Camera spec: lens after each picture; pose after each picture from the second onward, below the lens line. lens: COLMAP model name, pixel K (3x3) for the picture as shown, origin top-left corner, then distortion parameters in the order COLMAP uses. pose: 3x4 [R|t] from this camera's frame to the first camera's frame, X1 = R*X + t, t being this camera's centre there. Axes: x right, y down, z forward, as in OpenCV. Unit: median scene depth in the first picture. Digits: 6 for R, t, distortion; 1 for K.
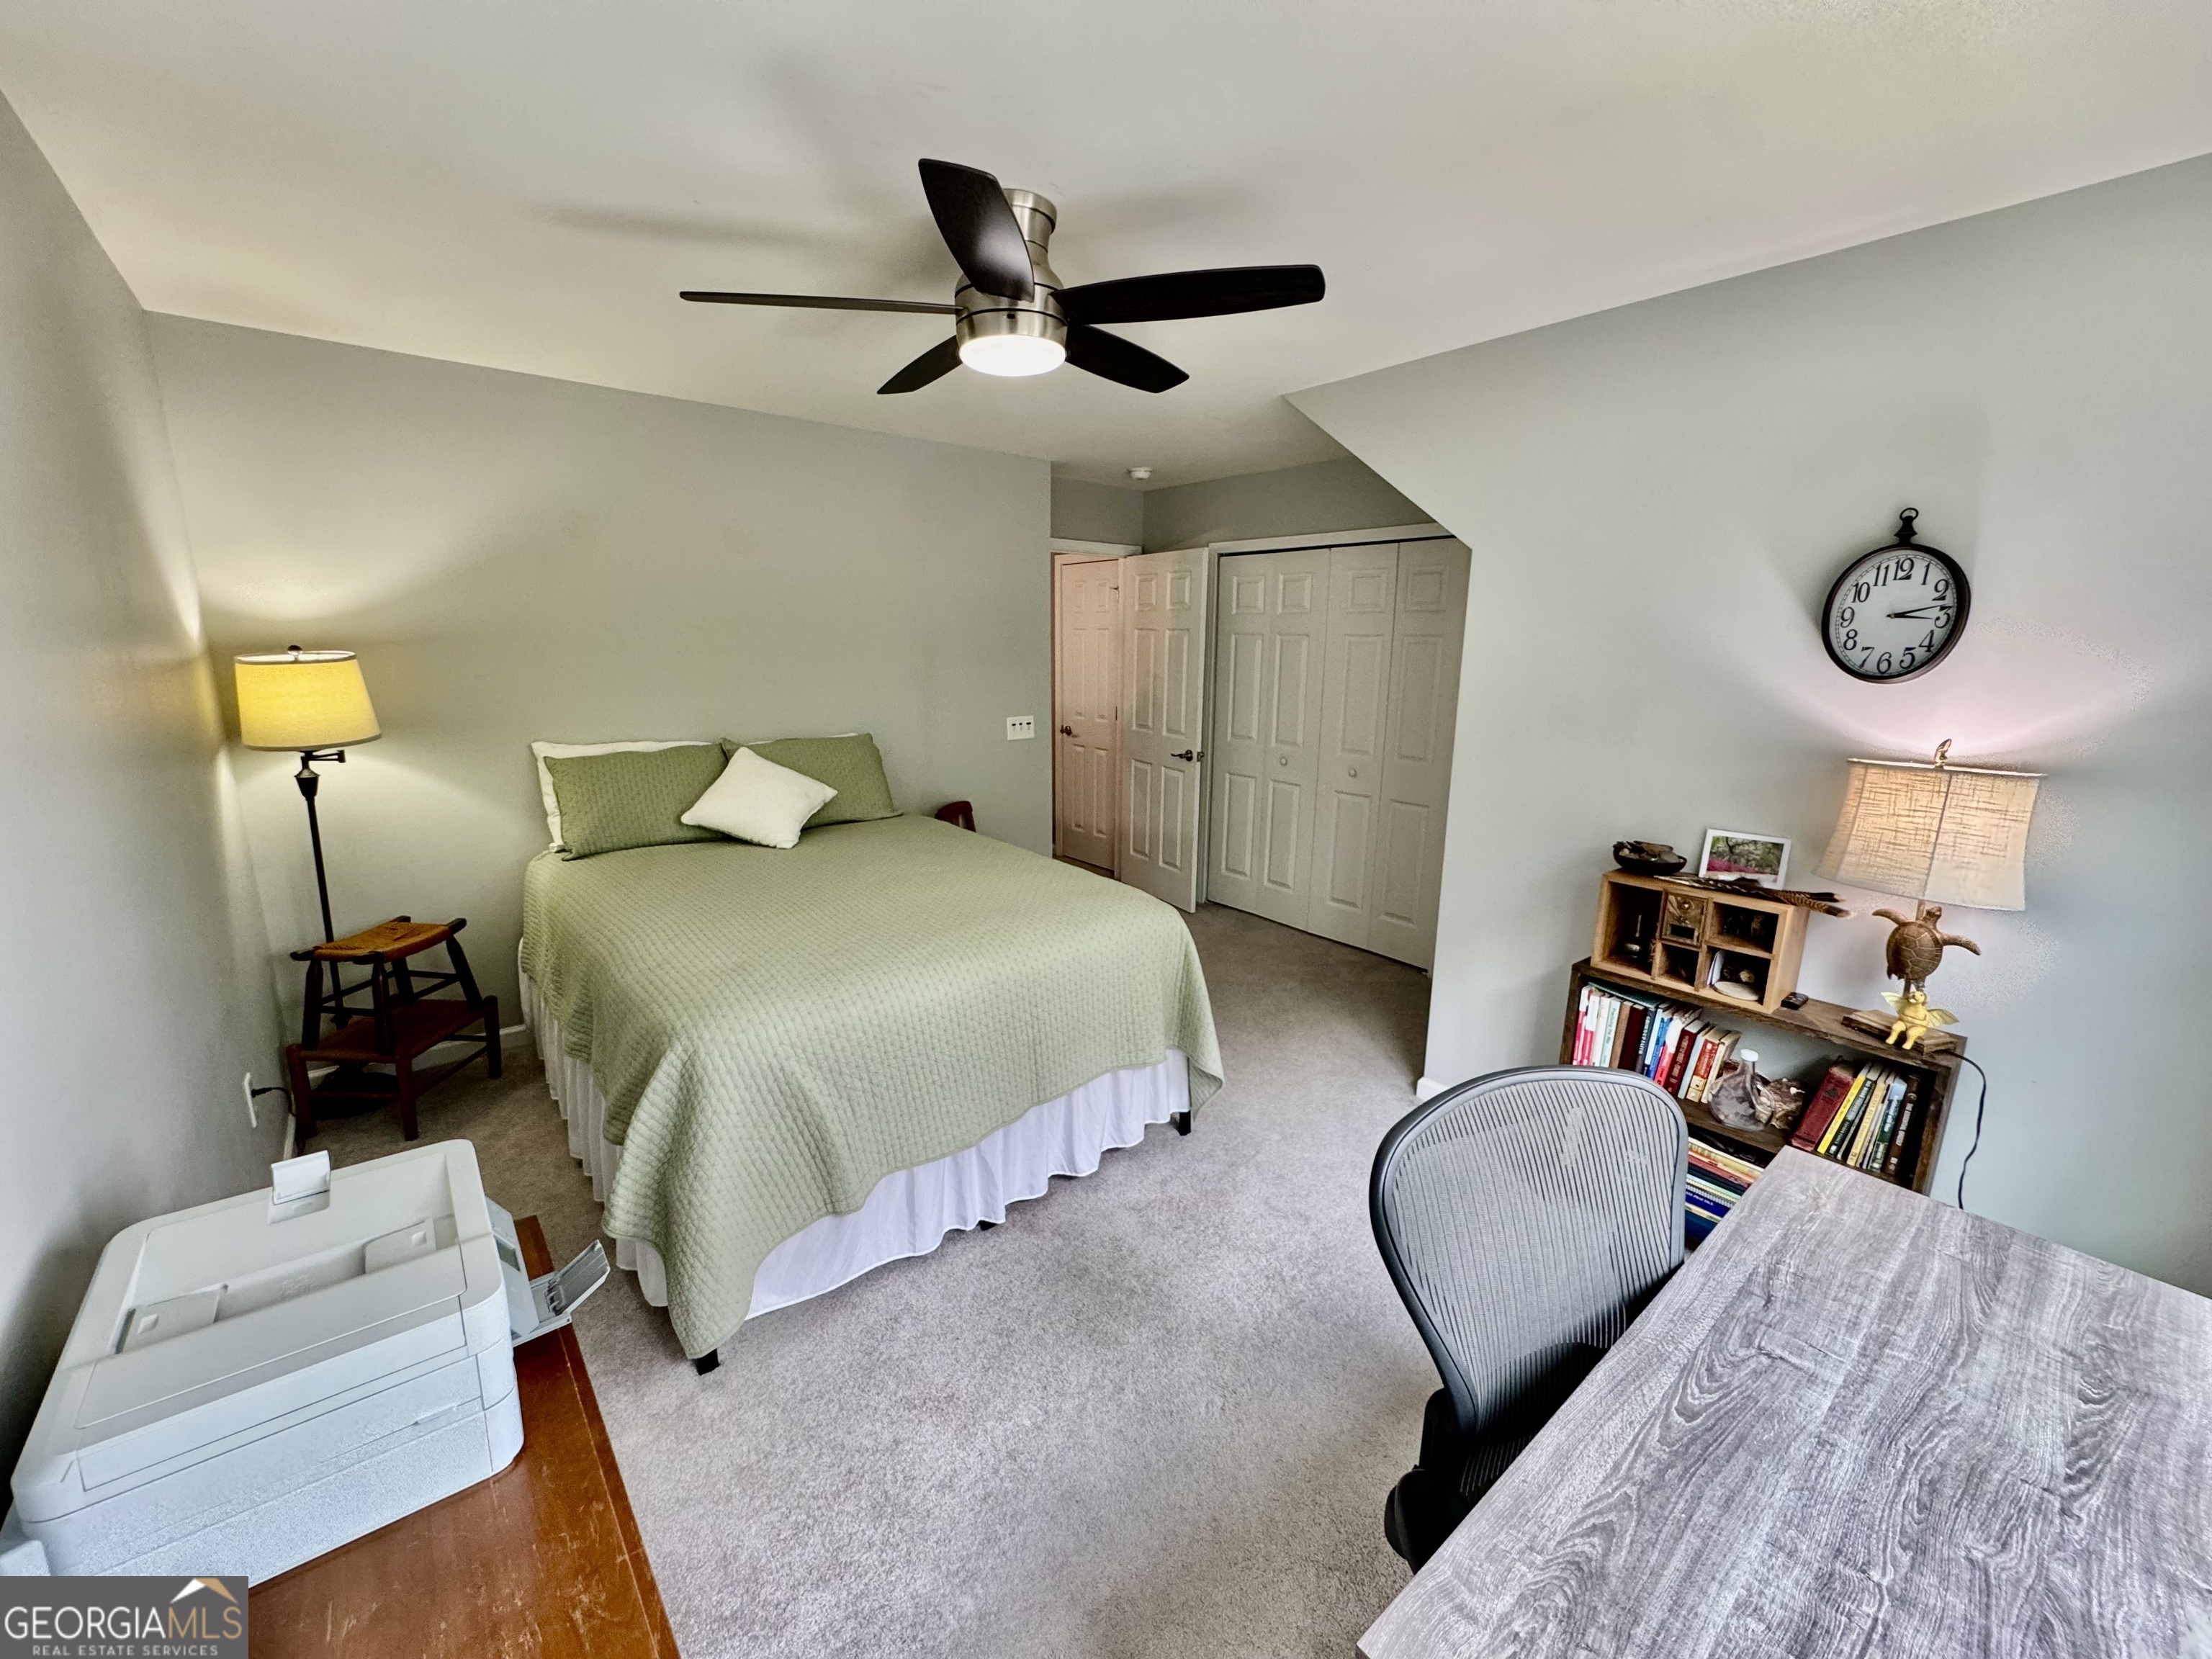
lens RADIAL K [[900.9, 0, 1104.3], [0, 900.9, 830.4], [0, 0, 1]] dist [-0.005212, 0.000167]
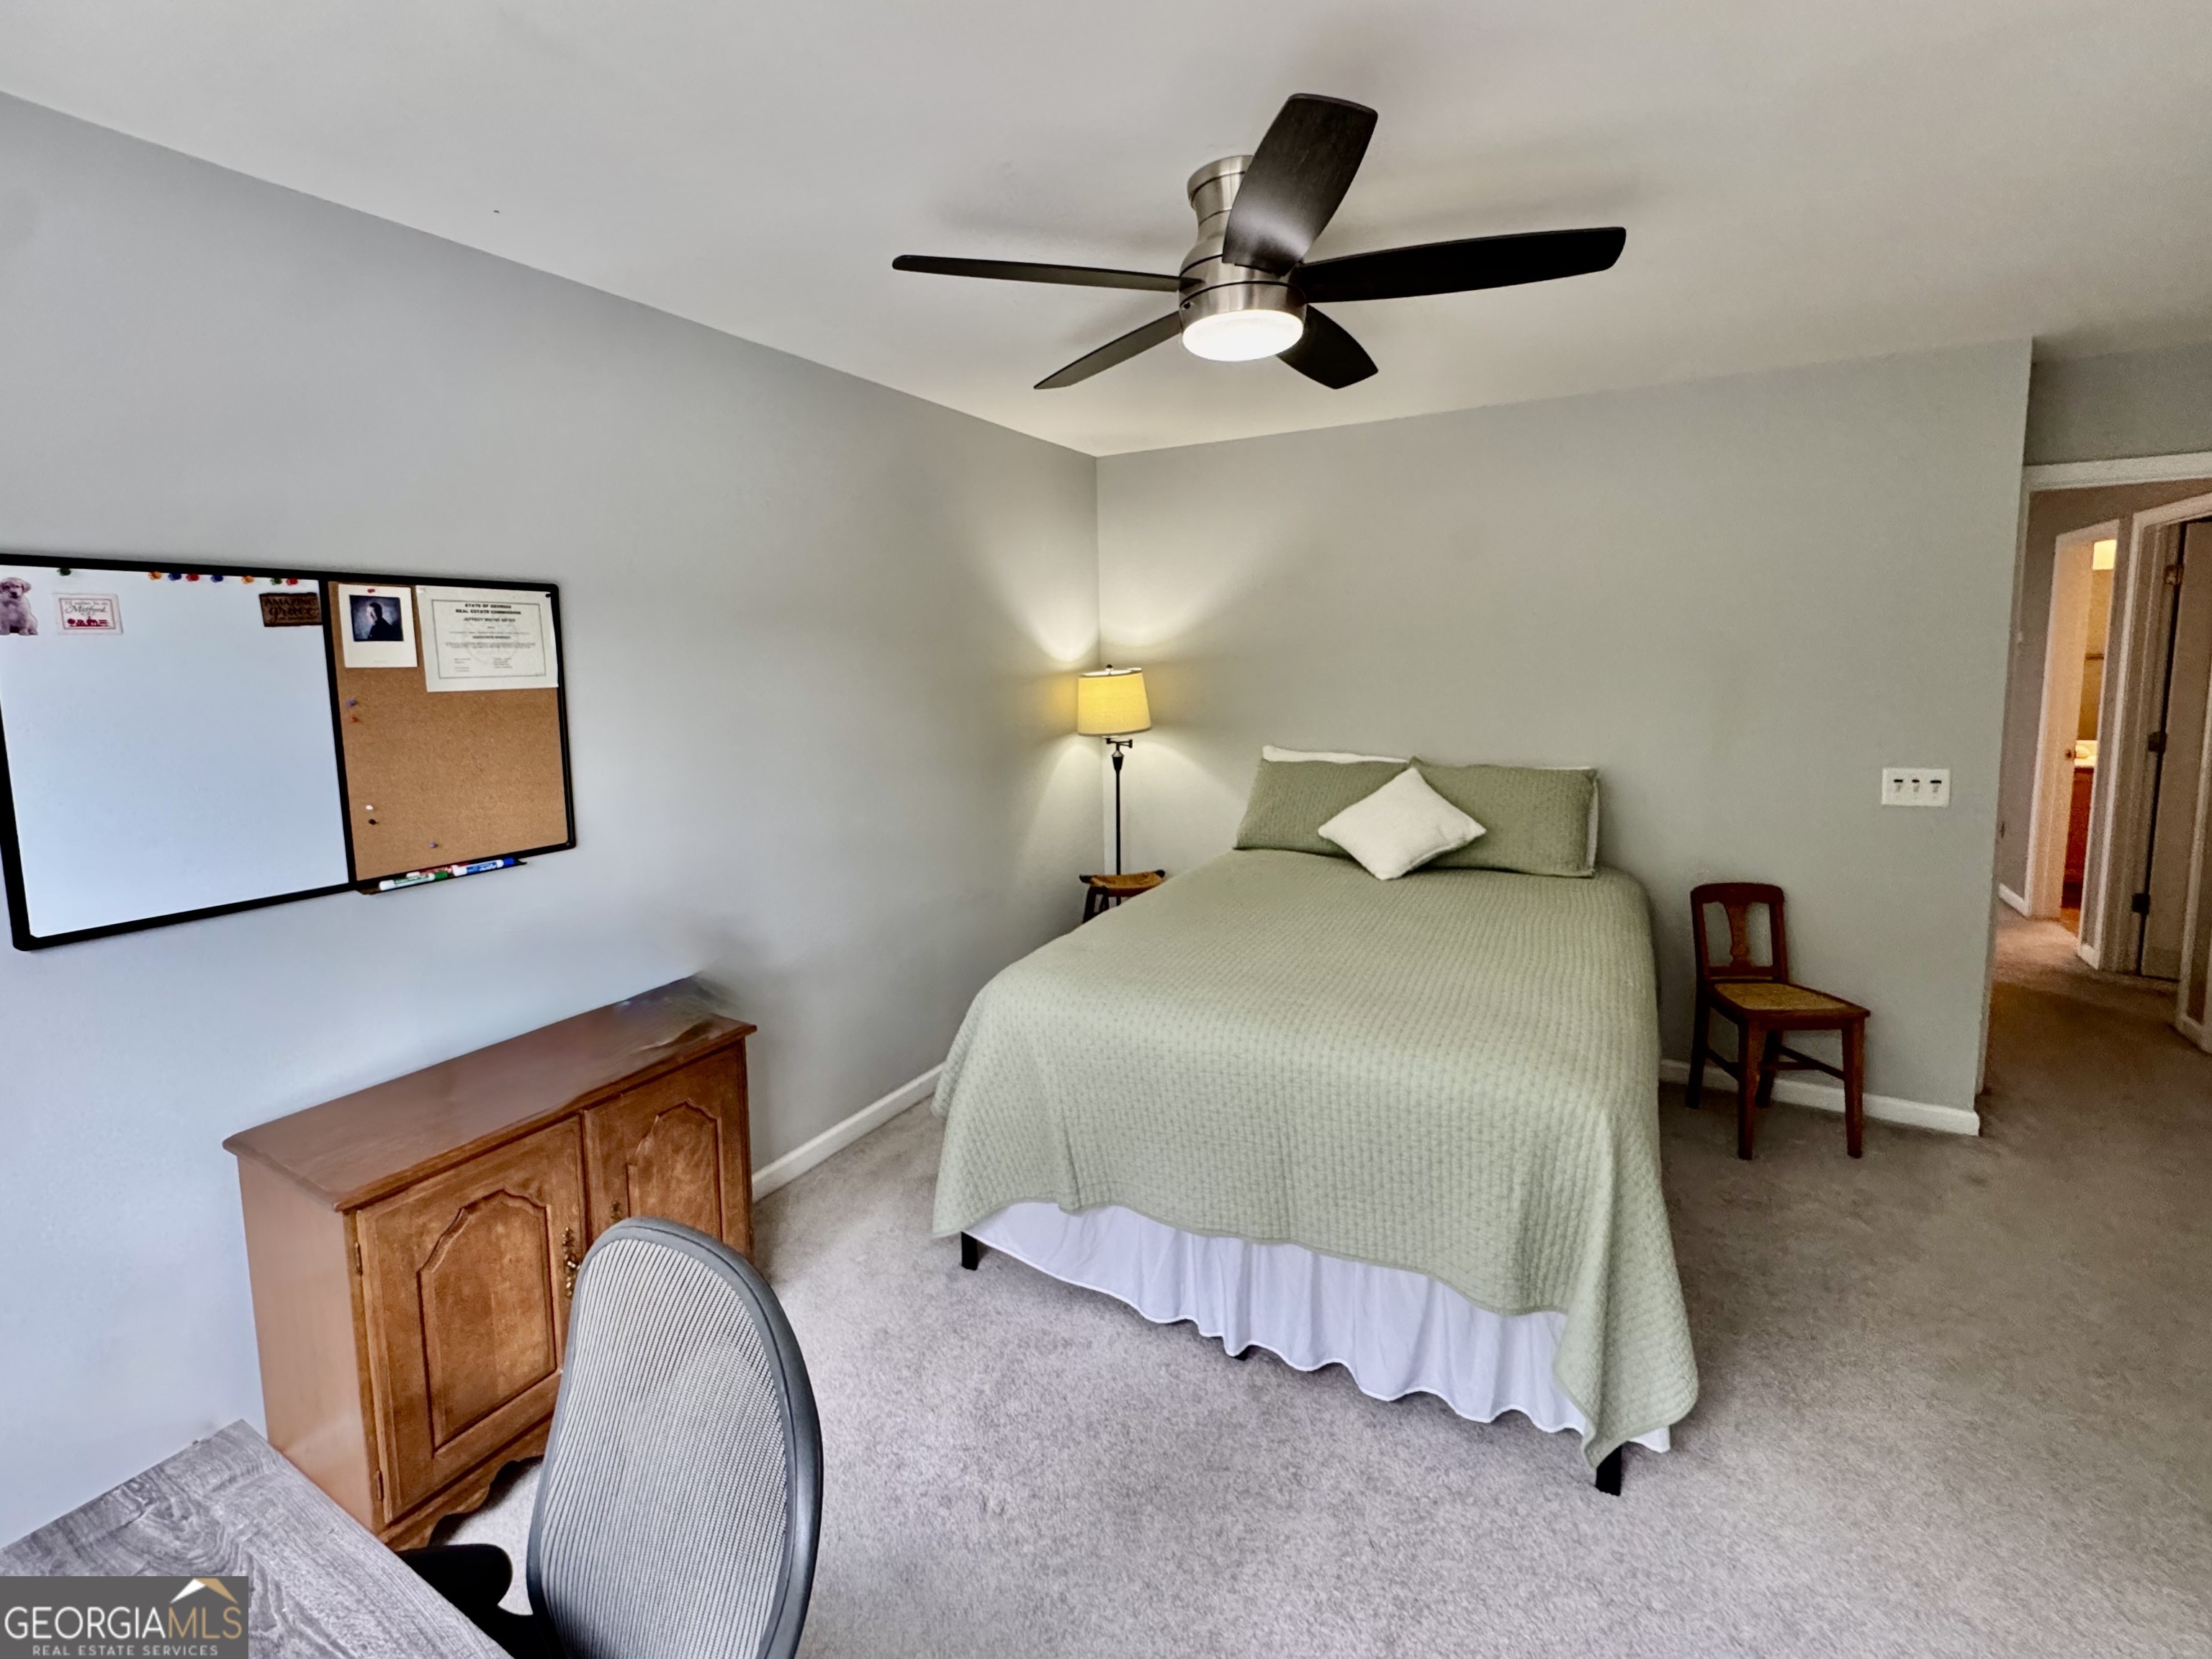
lens RADIAL K [[984.8, 0, 1080.8], [0, 984.8, 760.5], [0, 0, 1]] dist [0.001457, -0.000195]
pose [[0.338008, 0.084617, -0.937332, 0.580393], [-0.174600, 0.984299, 0.025895, -0.088684], [0.924806, 0.154905, 0.347475, 0.436291]]
